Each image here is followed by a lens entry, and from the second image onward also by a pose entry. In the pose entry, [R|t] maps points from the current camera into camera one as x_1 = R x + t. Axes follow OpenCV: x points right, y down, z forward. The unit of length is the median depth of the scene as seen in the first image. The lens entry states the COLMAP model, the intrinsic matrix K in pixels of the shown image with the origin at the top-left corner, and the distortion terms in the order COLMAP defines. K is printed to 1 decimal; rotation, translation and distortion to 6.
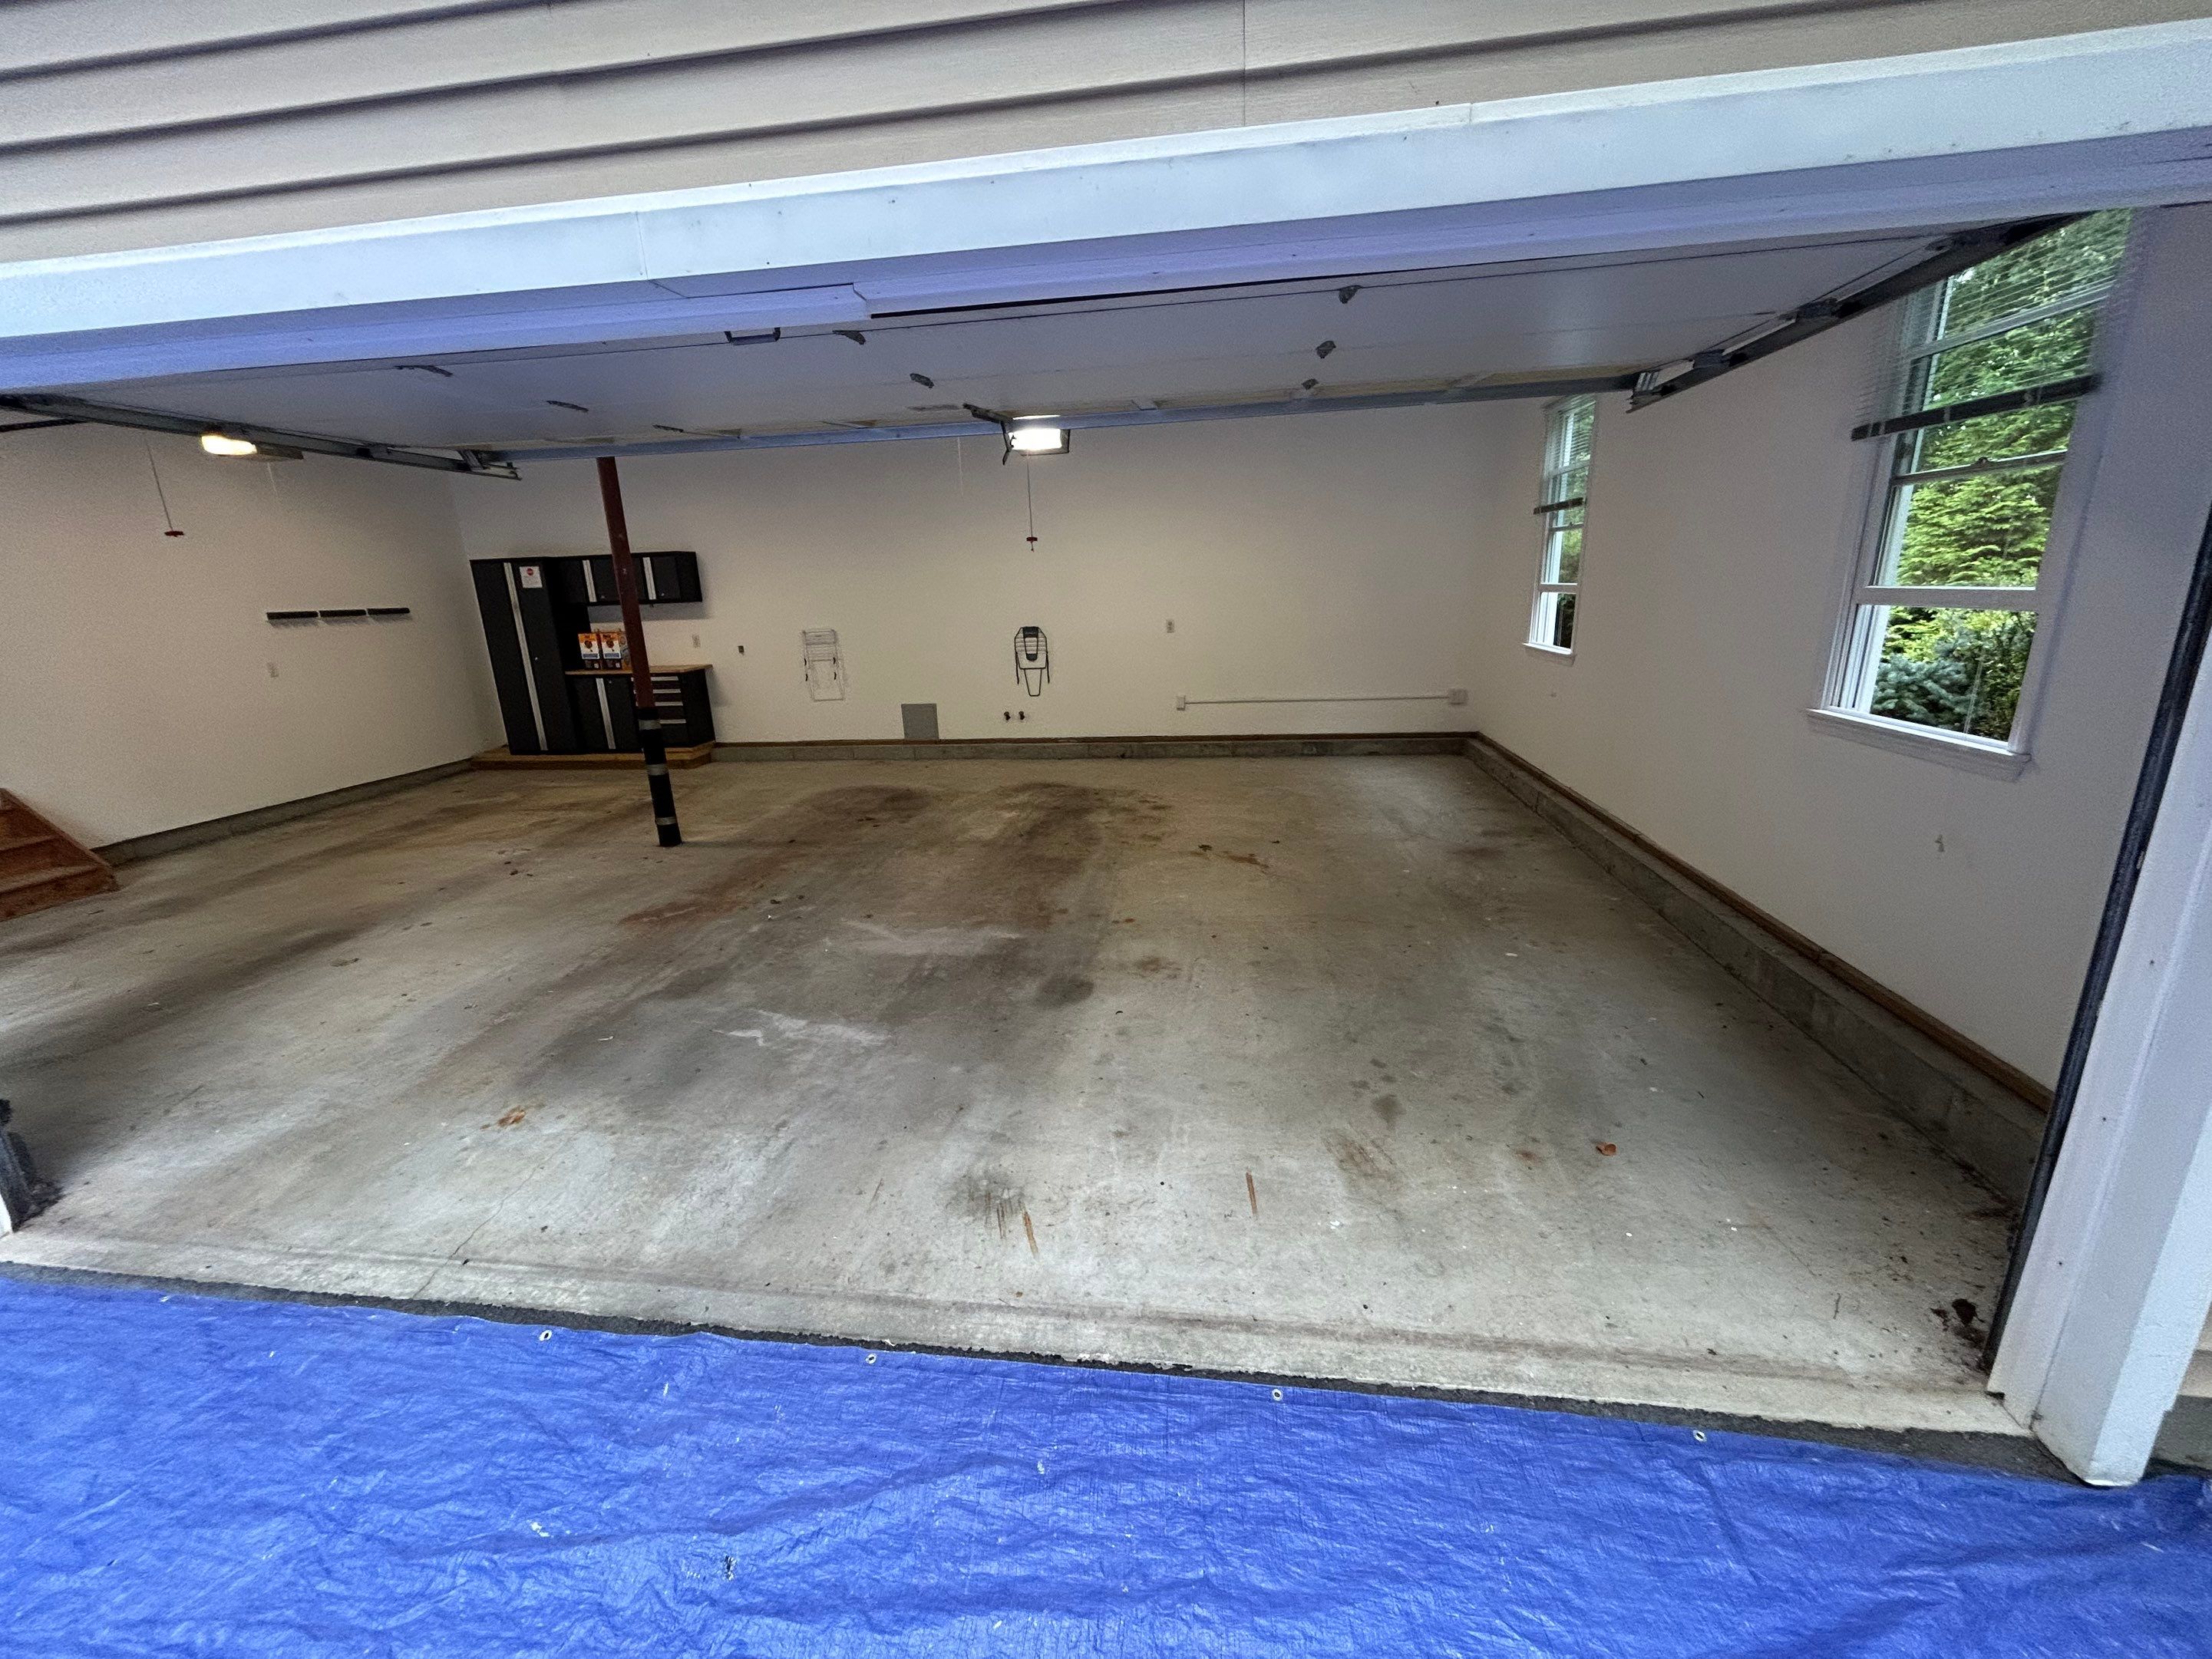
lens RADIAL K [[901.7, 0, 1106.0], [0, 901.7, 839.0], [0, 0, 1]] dist [0.002611, -0.000510]
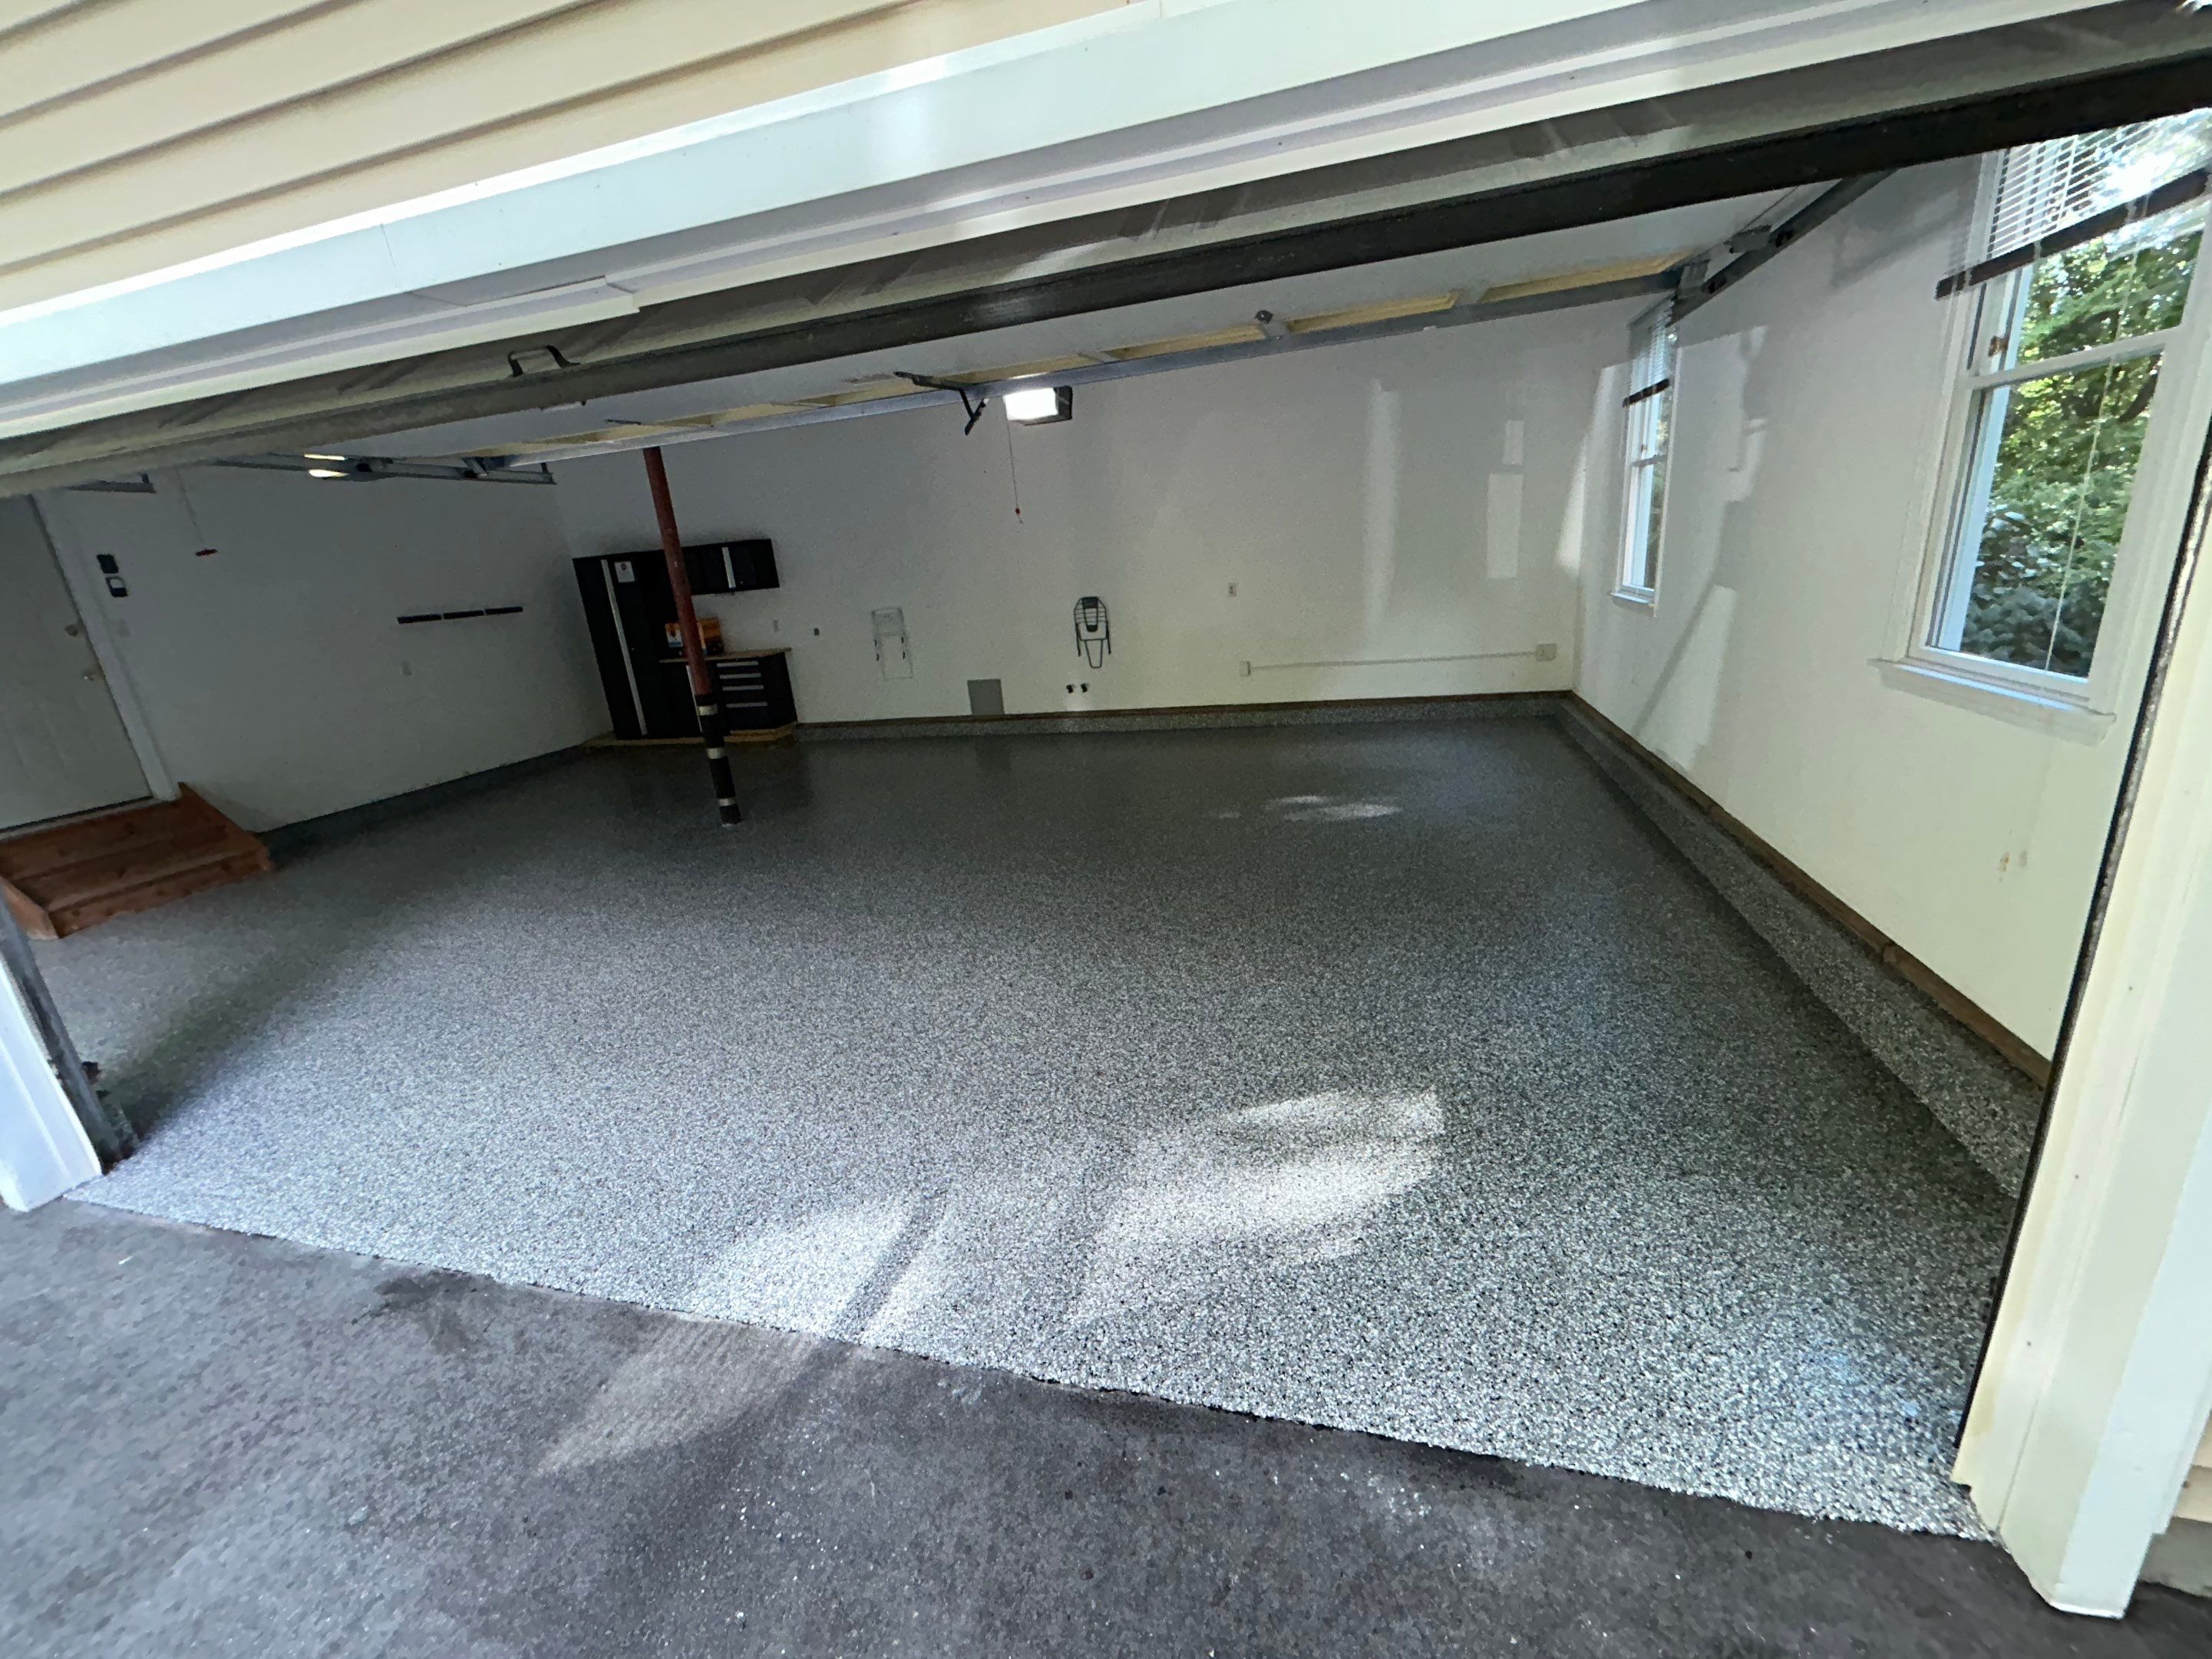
lens RADIAL K [[901.7, 0, 1113.0], [0, 901.7, 838.9], [0, 0, 1]] dist [0.002611, -0.000510]
pose [[0.990333, -0.008789, -0.138430, 0.074647], [0.013839, 0.999272, 0.035556, -0.006034], [0.138016, -0.037128, 0.989734, 0.019077]]
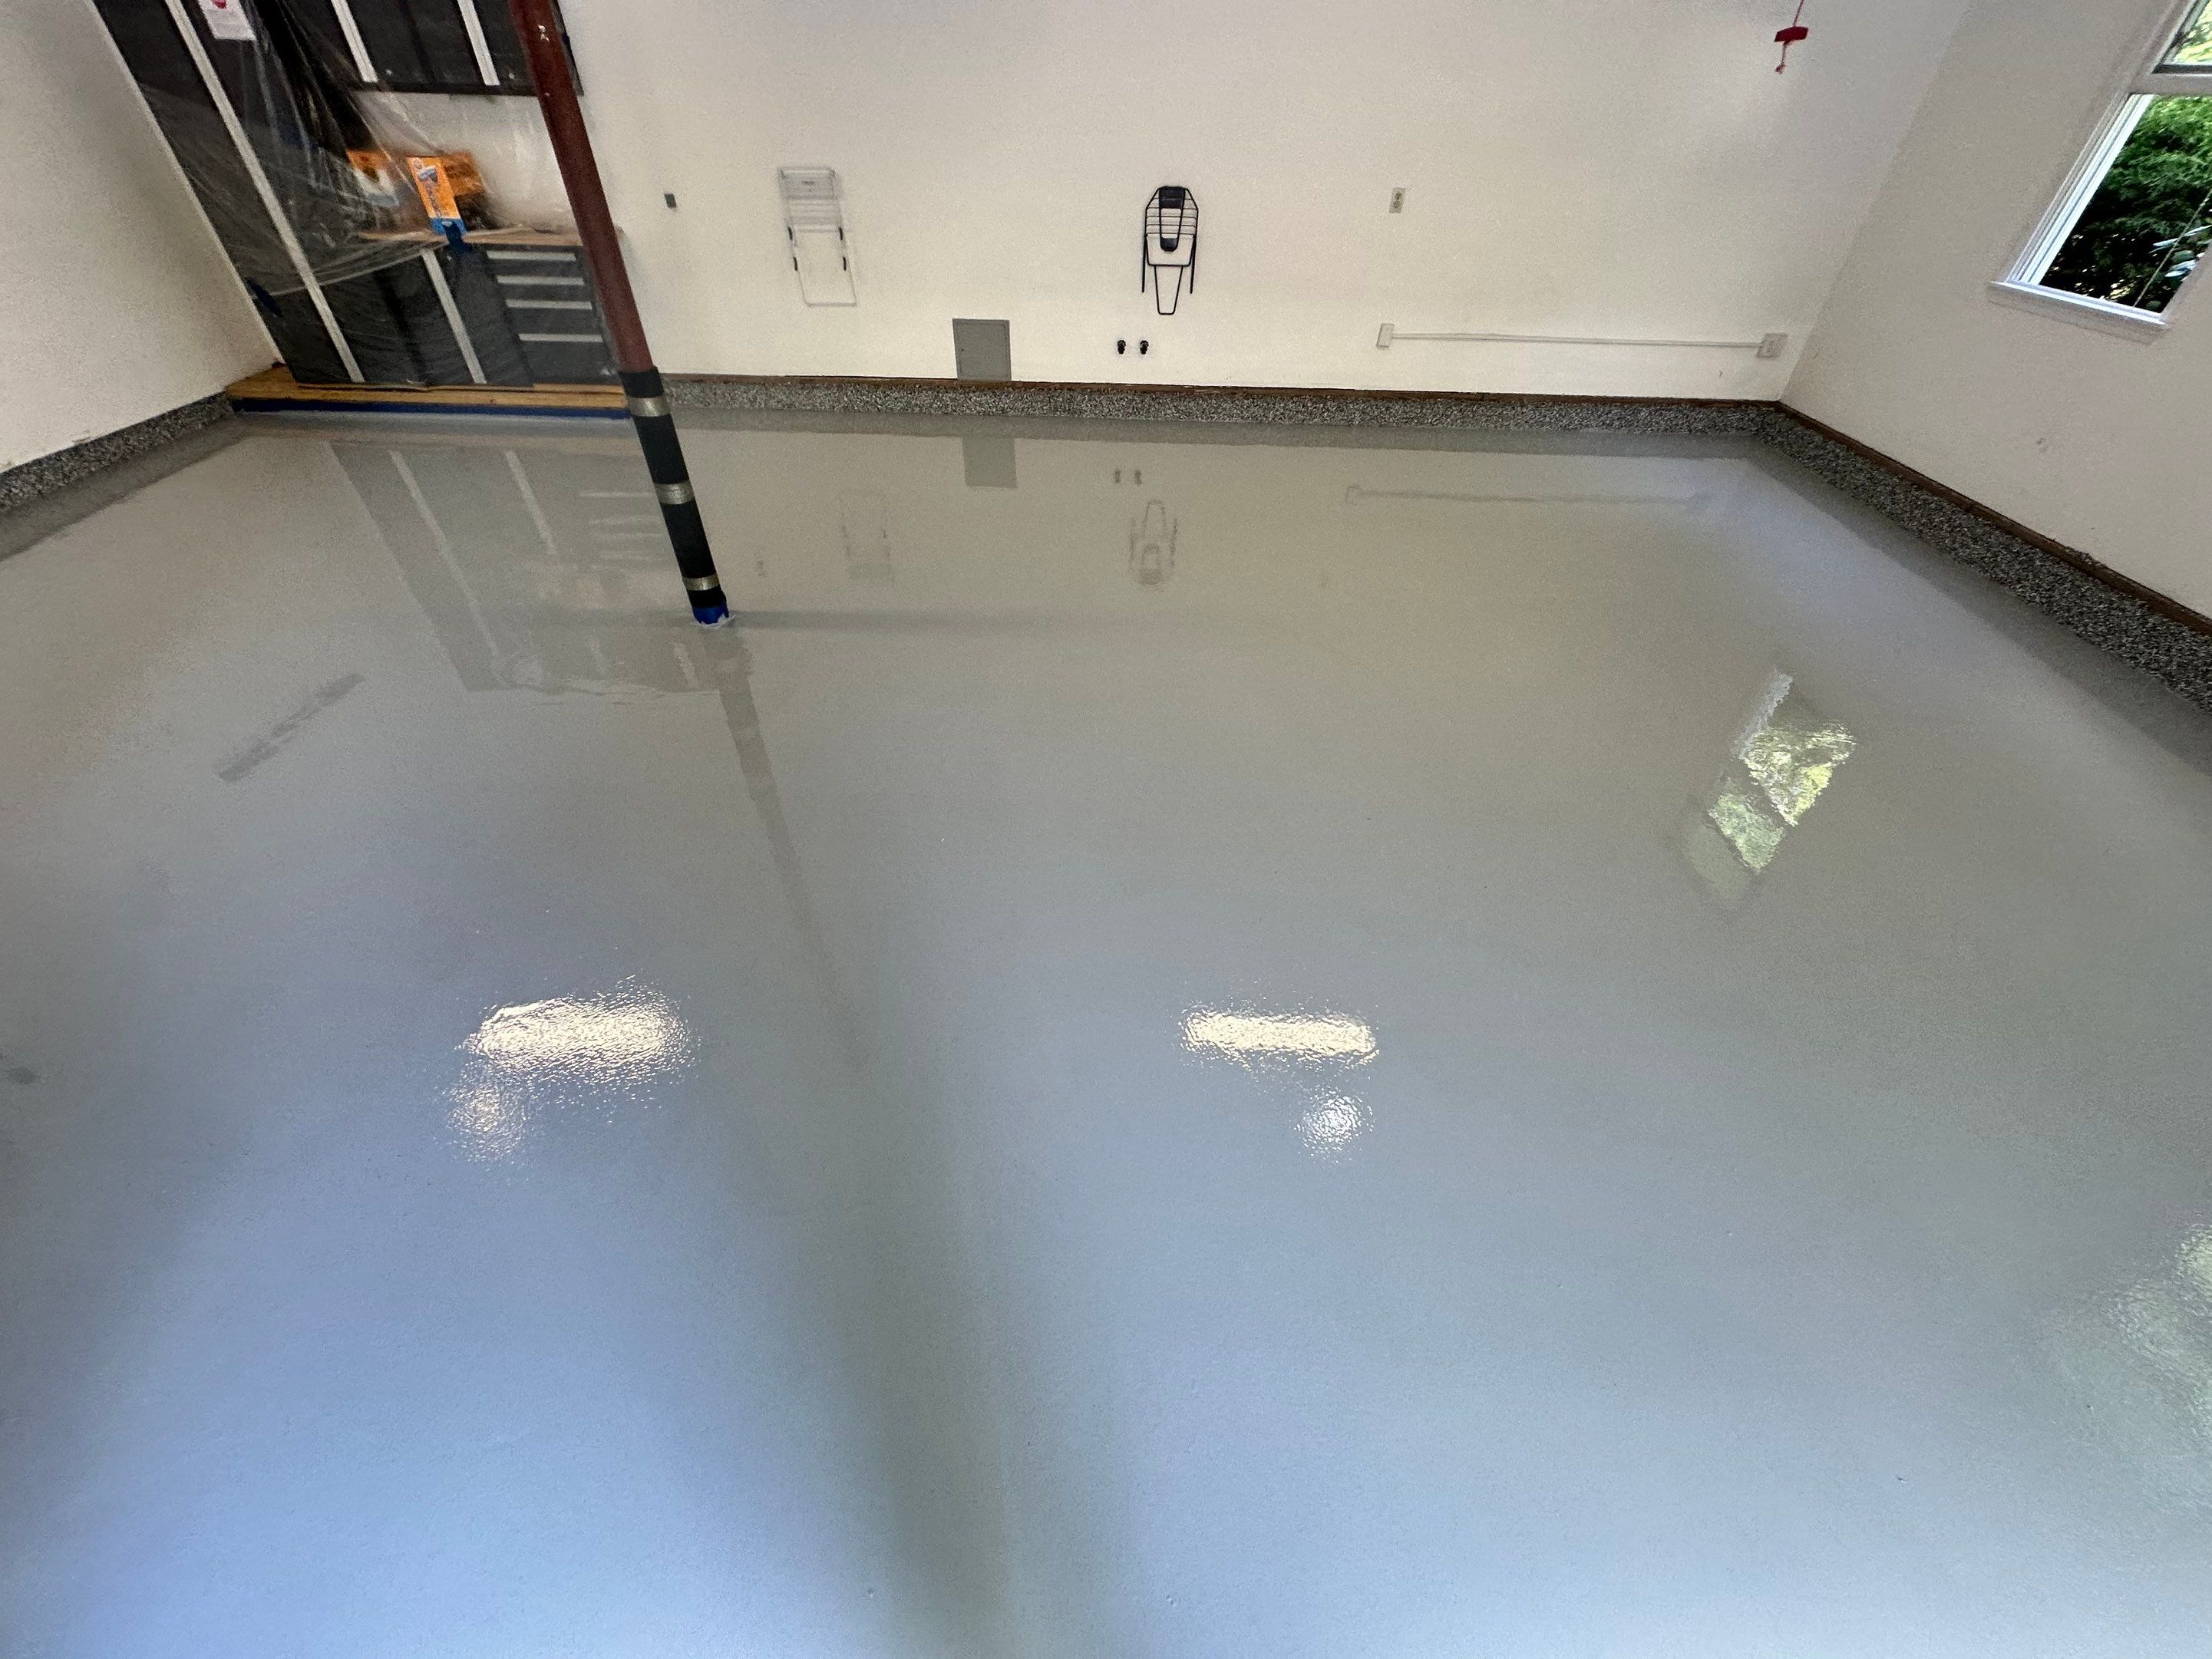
lens RADIAL K [[851.8, 0, 1103.3], [0, 851.8, 823.8], [0, 0, 1]] dist [0.001273, -0.000240]
pose [[0.988069, -0.050520, 0.145488, -0.235421], [-0.017495, 0.901735, 0.431935, -0.091698], [-0.153013, -0.429327, 0.890093, 0.294440]]
